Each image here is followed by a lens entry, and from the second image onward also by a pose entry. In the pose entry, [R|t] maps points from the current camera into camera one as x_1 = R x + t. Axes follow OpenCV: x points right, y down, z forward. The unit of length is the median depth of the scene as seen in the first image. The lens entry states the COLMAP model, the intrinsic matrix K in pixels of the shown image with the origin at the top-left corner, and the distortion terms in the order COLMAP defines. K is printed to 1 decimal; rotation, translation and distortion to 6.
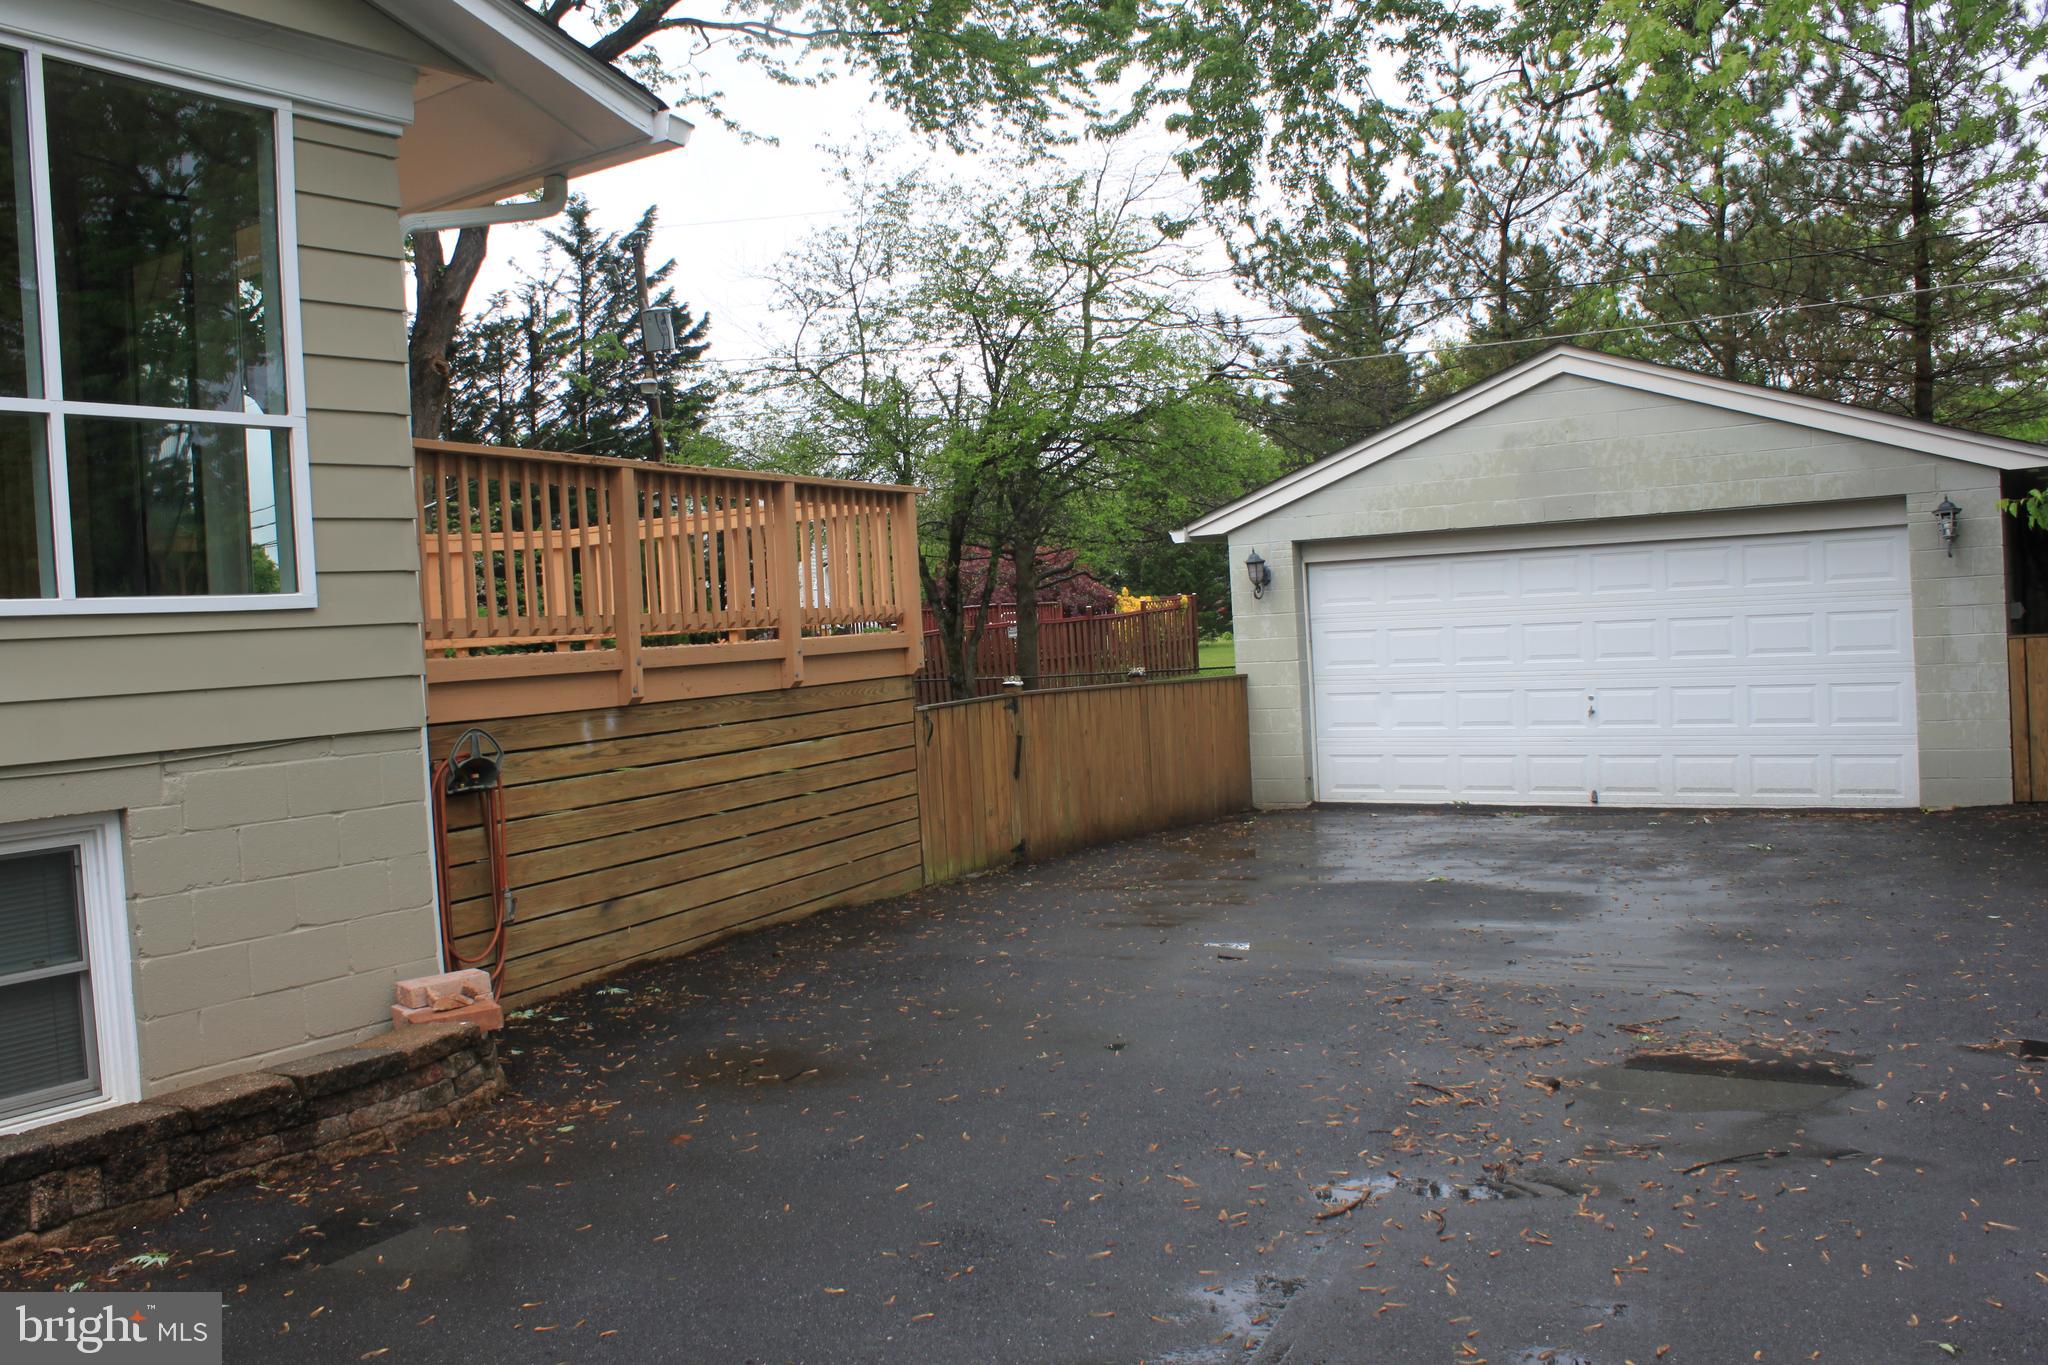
lens RADIAL K [[1742.5, 0, 1028.2], [0, 1742.5, 685.9], [0, 0, 1]] dist [-0.164027, 0.158282]
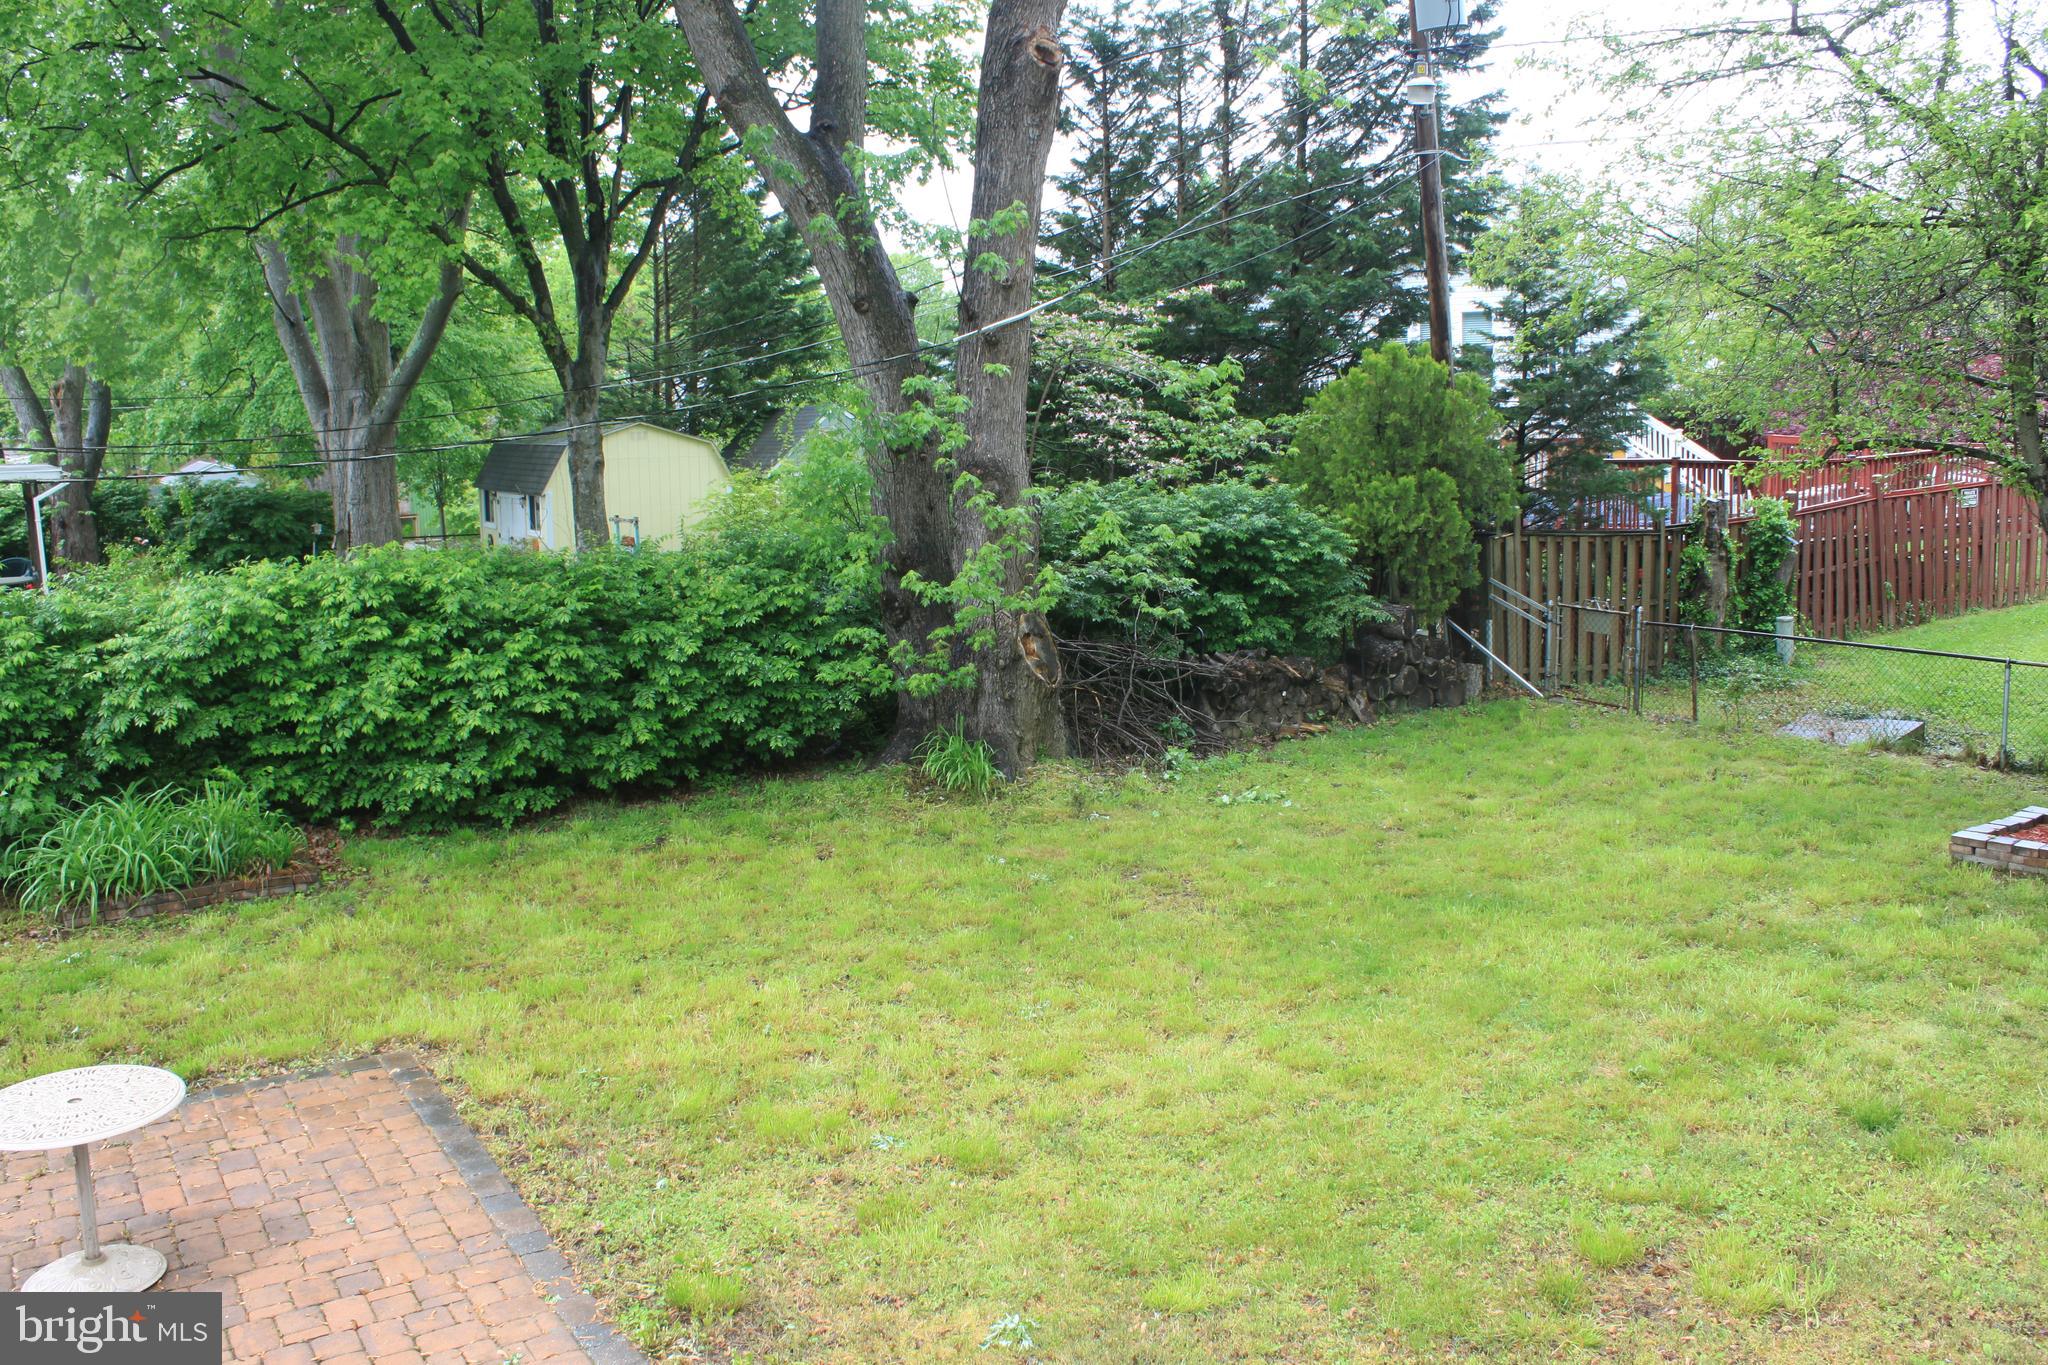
lens RADIAL K [[1742.5, 0, 1023.0], [0, 1742.5, 666.7], [0, 0, 1]] dist [-0.164027, 0.158282]
pose [[0.922060, 0.078255, -0.379053, -0.091084], [-0.025611, 0.989537, 0.141989, -0.049532], [0.386198, -0.121215, 0.914417, 0.327961]]
